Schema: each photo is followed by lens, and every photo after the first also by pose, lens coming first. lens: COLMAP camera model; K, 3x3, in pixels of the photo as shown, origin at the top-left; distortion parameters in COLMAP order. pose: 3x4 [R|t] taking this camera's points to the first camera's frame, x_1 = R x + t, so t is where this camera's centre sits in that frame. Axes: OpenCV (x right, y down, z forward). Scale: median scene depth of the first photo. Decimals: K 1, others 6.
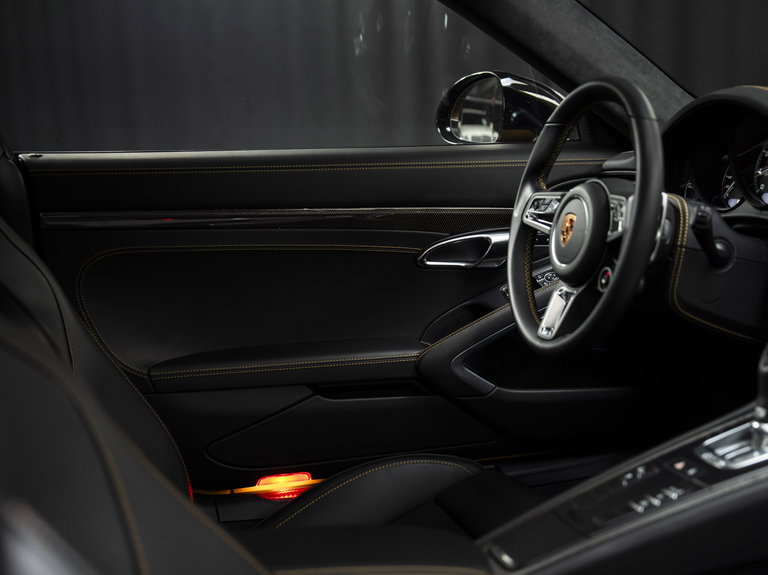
lens RADIAL K [[1210.8, 0, 384.0], [0, 1210.8, 287.5], [0, 0, 1]] dist [0.165440, 0.115355]
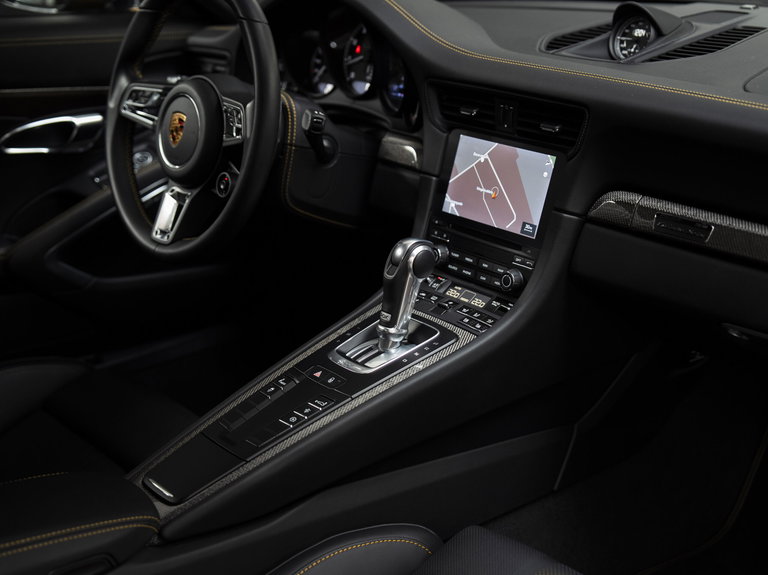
lens RADIAL K [[1210.8, 0, 384.0], [0, 1210.8, 287.5], [0, 0, 1]] dist [0.165440, 0.115355]
pose [[0.920424, -0.093838, 0.379491, -0.077582], [0.028706, 0.984366, 0.173783, -0.087936], [-0.389865, -0.149061, 0.908728, 0.036619]]
